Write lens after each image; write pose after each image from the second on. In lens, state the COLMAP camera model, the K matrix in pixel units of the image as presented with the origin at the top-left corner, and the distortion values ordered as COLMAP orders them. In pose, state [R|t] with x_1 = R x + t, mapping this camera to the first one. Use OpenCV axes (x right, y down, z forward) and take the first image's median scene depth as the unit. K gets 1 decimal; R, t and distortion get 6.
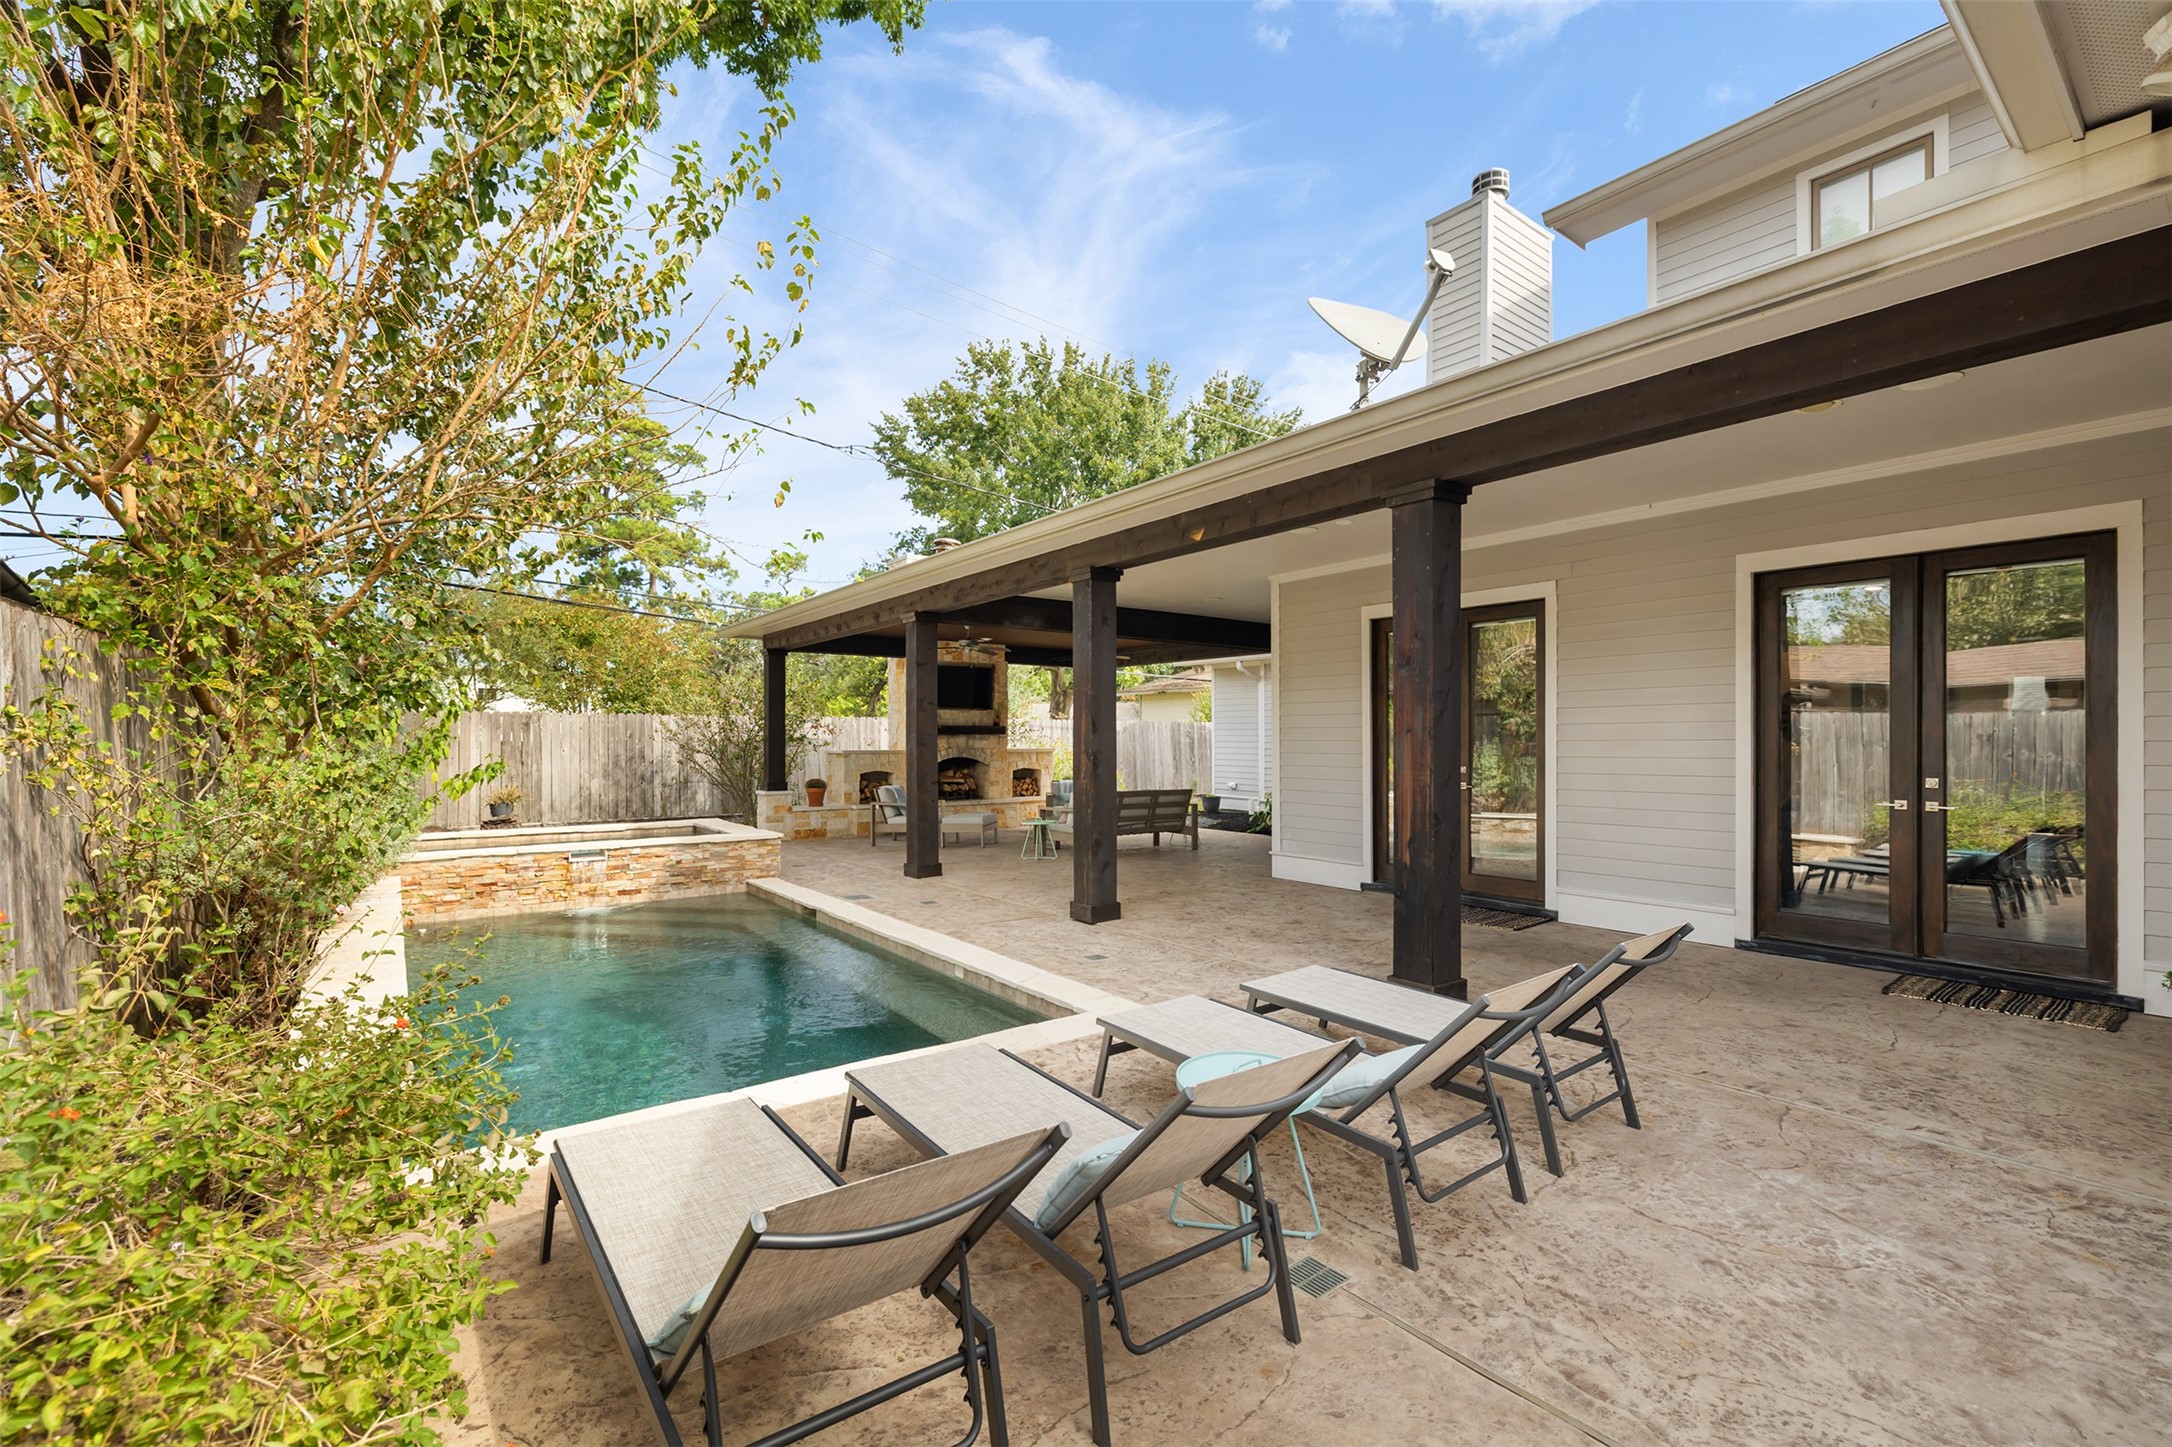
lens RADIAL K [[921.6, 0, 1080.3], [0, 921.6, 740.3], [0, 0, 1]] dist [0.001840, -0.001214]
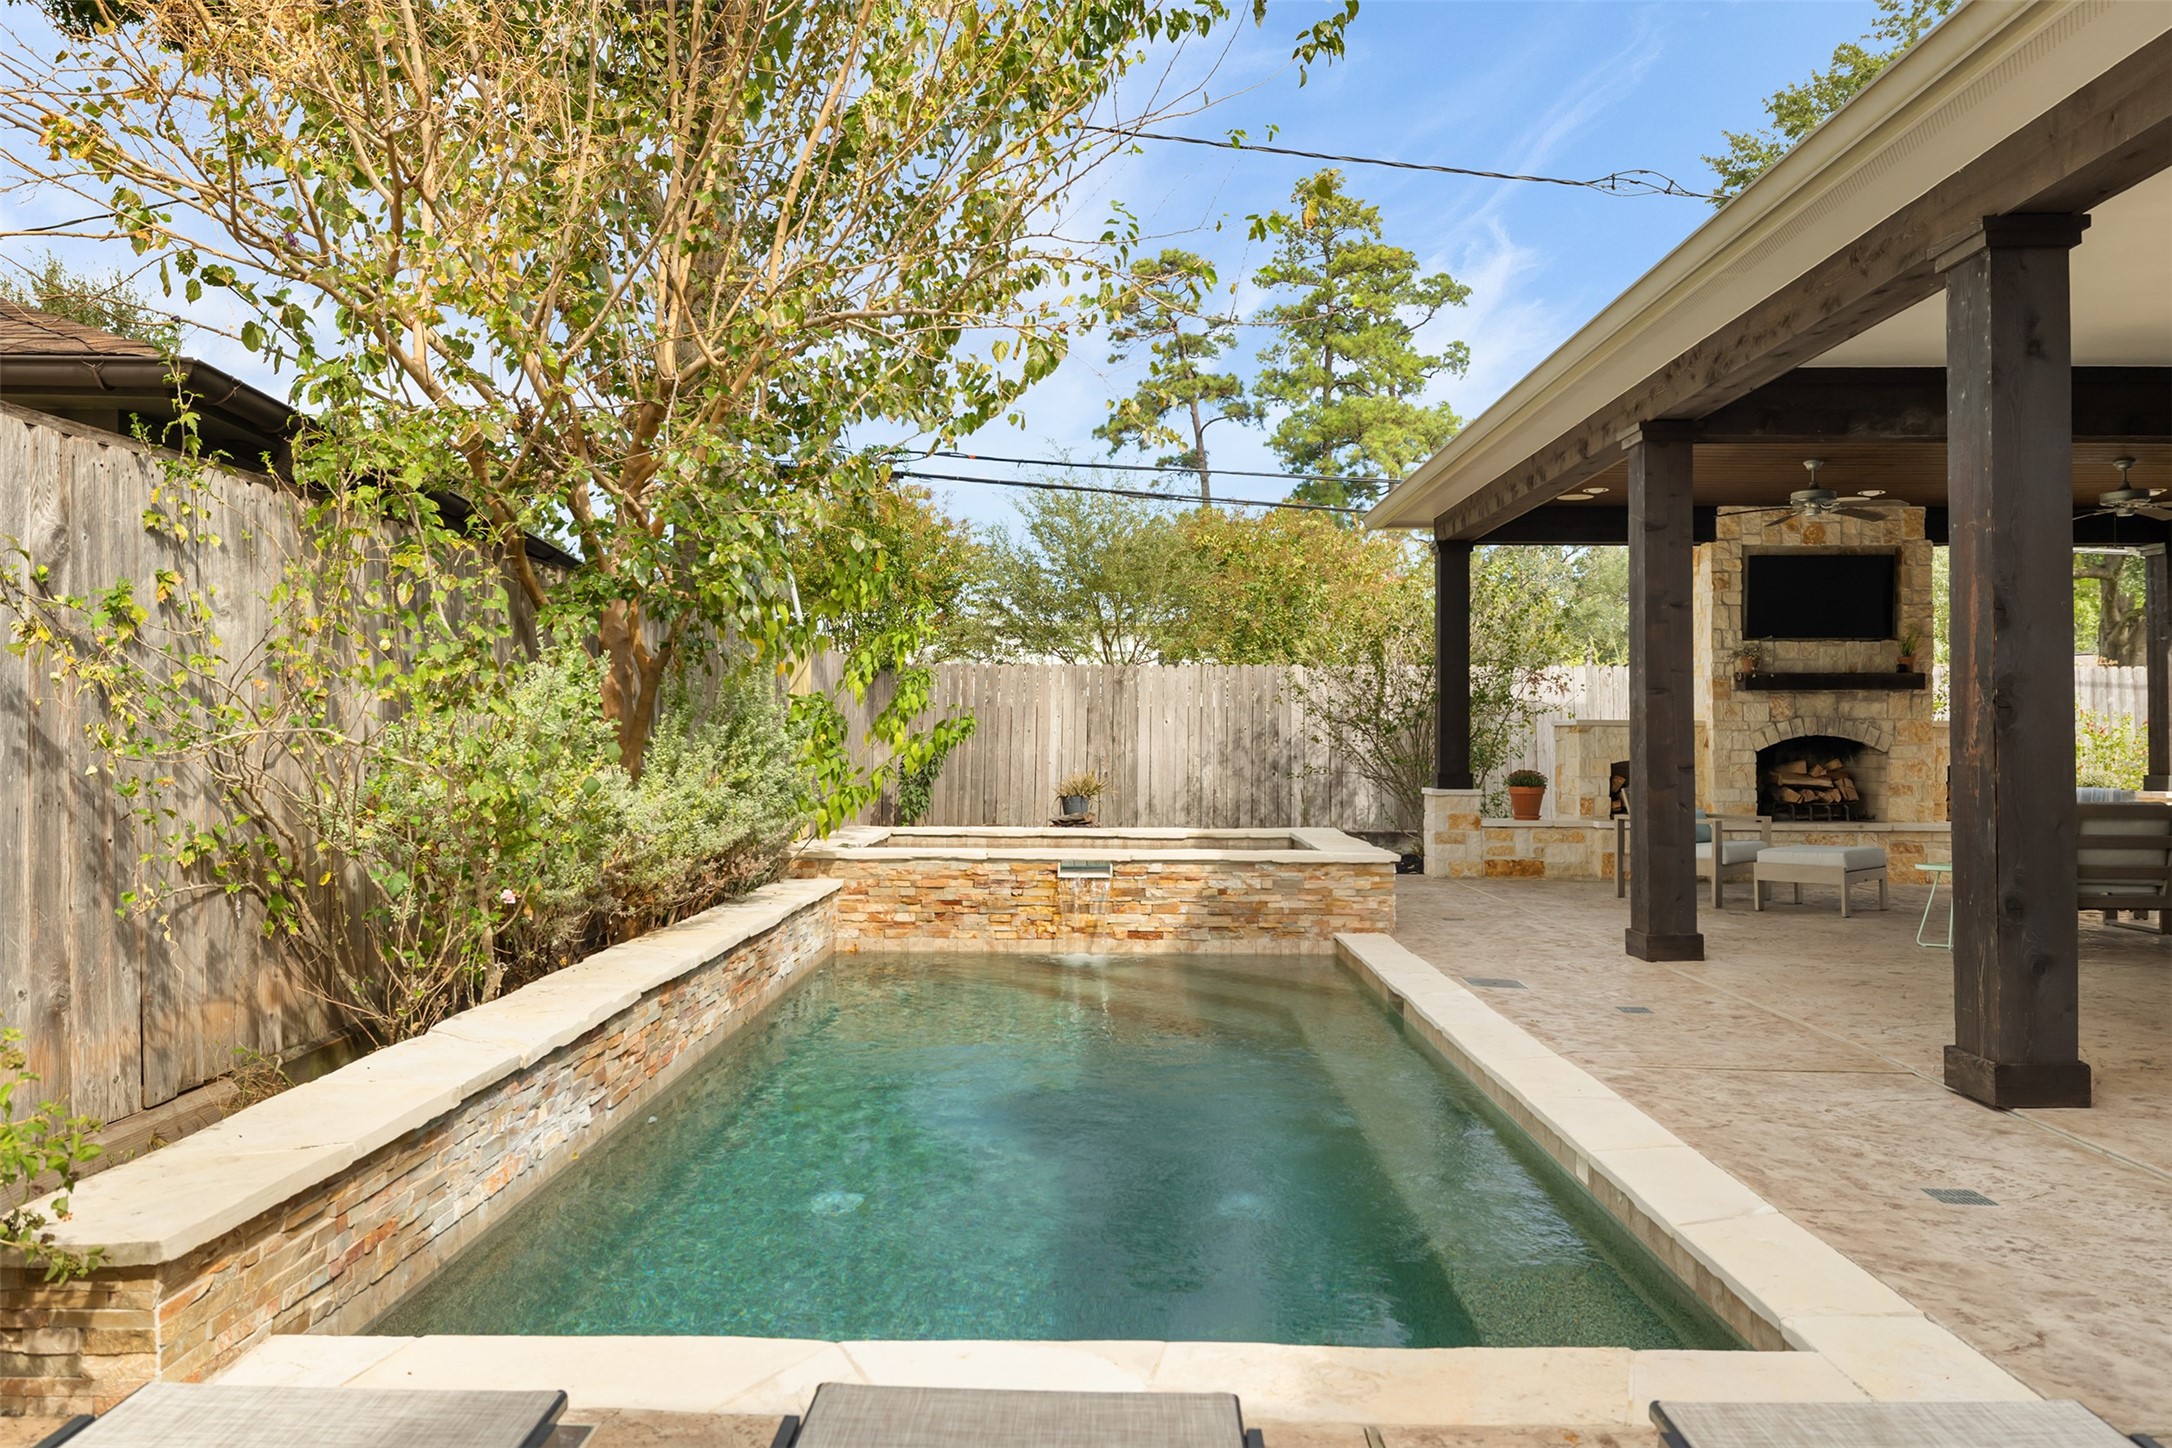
lens RADIAL K [[1474.3, 0, 1088.3], [0, 1474.3, 713.7], [0, 0, 1]] dist [-0.003702, -0.005134]
pose [[0.792173, -0.002969, -0.610289, 0.068600], [-0.005758, 0.999907, -0.012338, 0.029431], [0.610269, 0.013288, 0.792083, 0.193836]]
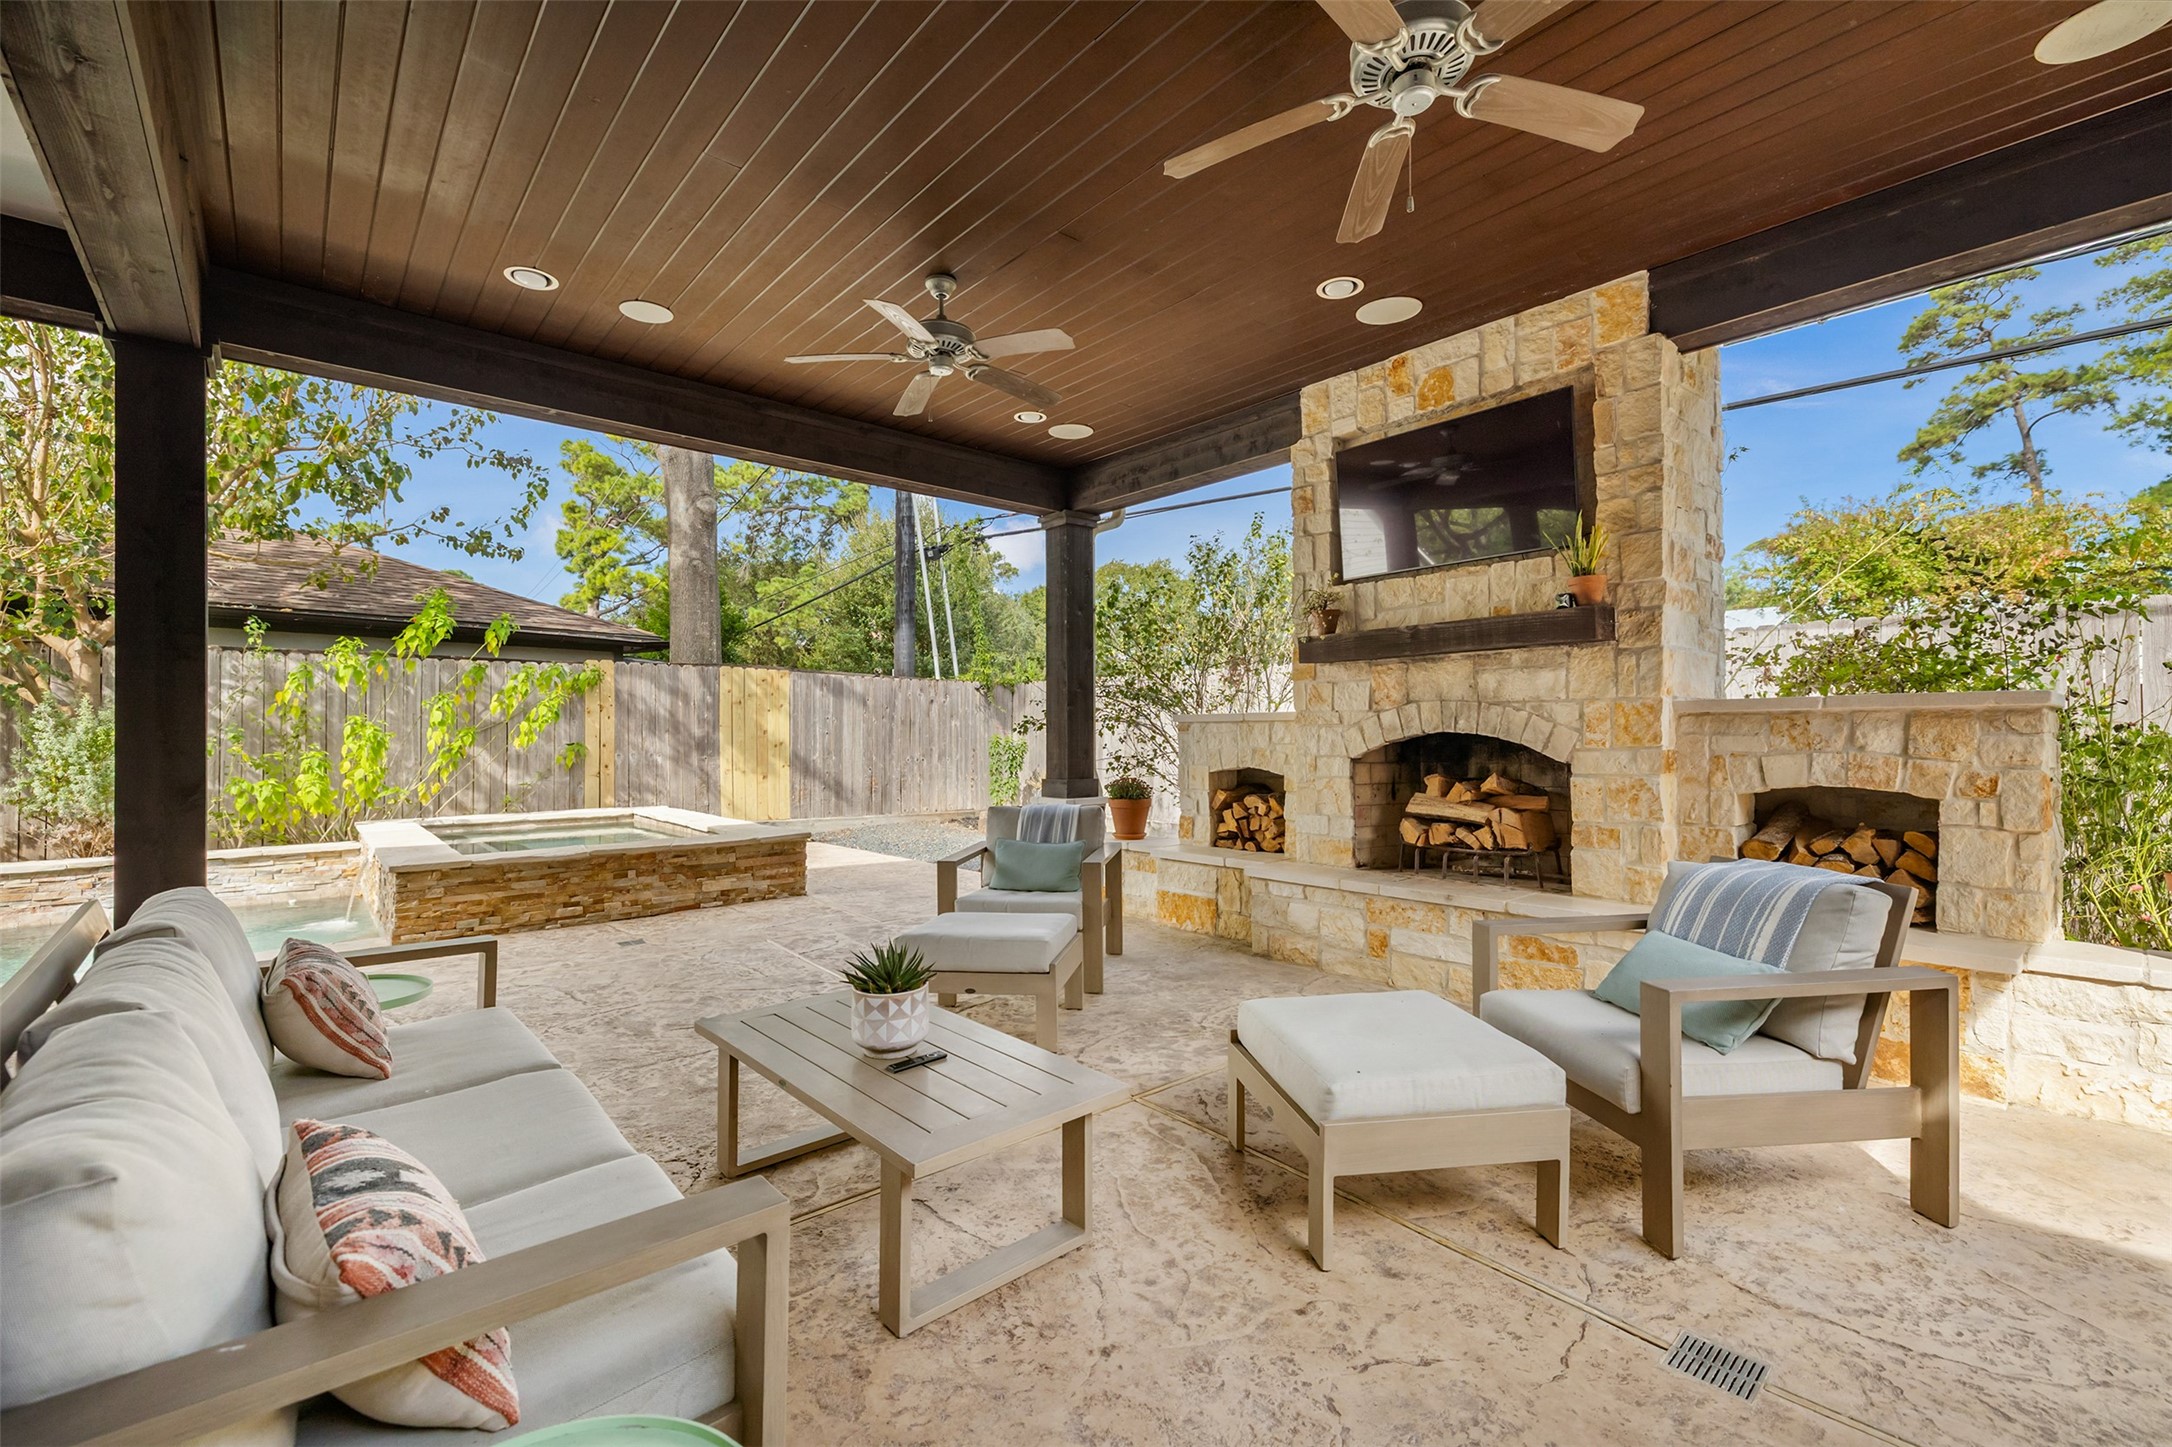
lens RADIAL K [[921.6, 0, 1093.2], [0, 921.6, 725.0], [0, 0, 1]] dist [0.001840, -0.001214]
pose [[0.085534, -0.009598, -0.996289, 0.239591], [0.003254, 0.999951, -0.009354, 0.028990], [0.996330, -0.002442, 0.085561, 1.373767]]
